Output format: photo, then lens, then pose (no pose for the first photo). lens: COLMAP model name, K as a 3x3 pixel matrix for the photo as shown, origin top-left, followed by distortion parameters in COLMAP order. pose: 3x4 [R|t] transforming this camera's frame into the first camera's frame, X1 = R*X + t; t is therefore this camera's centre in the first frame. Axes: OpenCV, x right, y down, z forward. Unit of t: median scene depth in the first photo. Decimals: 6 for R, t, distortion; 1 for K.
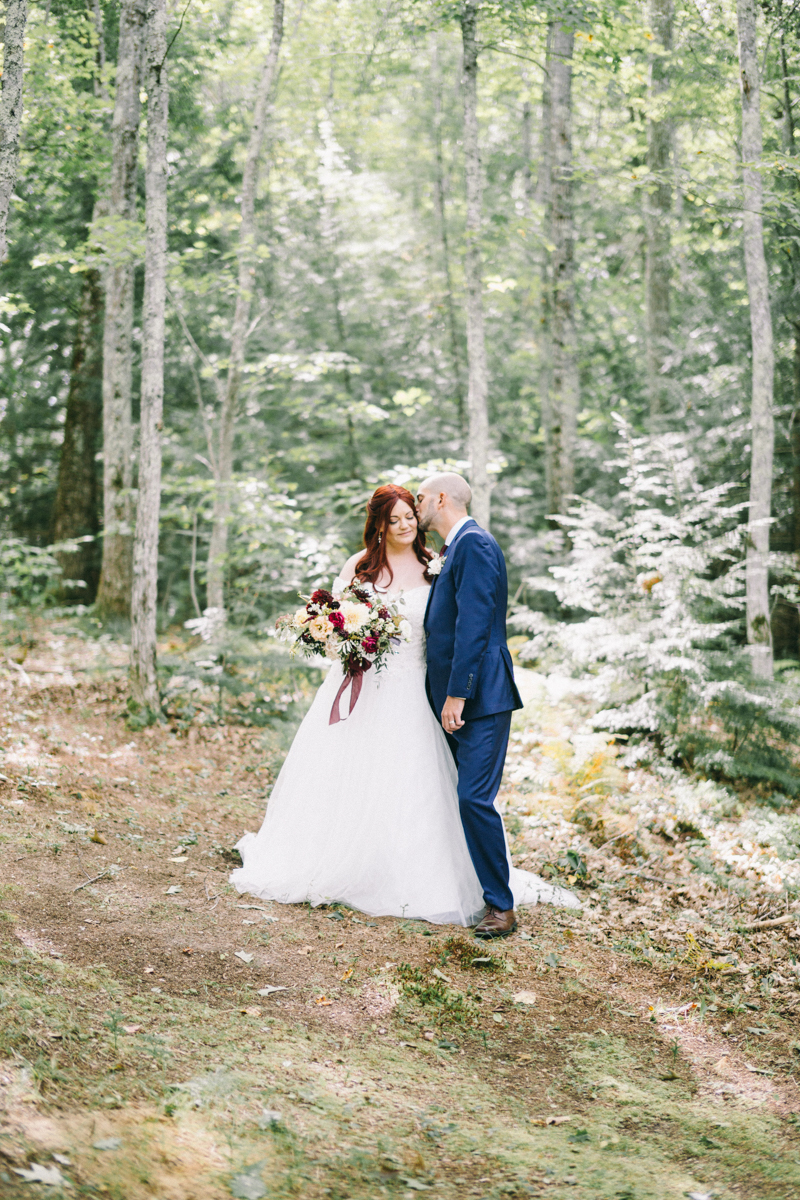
lens RADIAL K [[1746.3, 0, 400.0], [0, 1746.3, 600.0], [0, 0, 1]] dist [-0.141949, -0.021134]
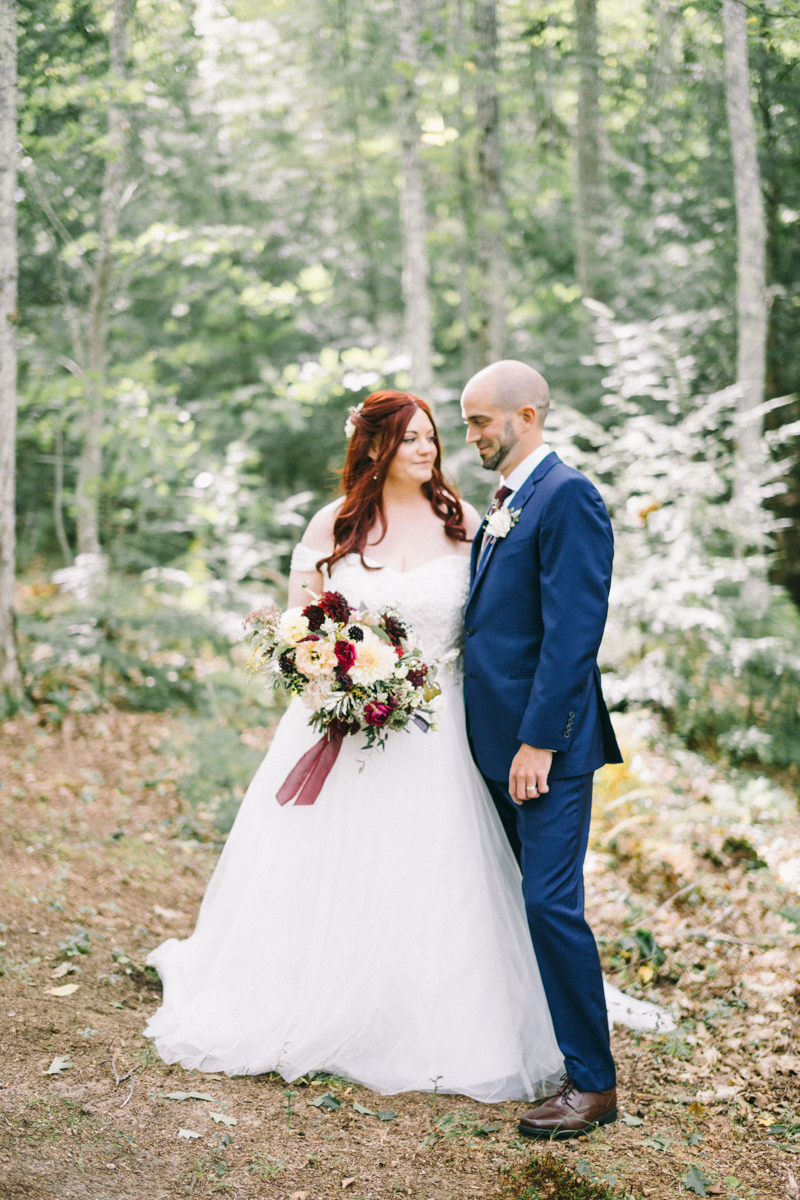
lens RADIAL K [[1746.3, 0, 400.0], [0, 1746.3, 600.0], [0, 0, 1]] dist [-0.141949, -0.021134]
pose [[0.996629, -0.024629, 0.078259, -0.036933], [0.020223, 0.998192, 0.056595, -0.020335], [-0.079511, -0.054822, 0.995325, 0.270509]]
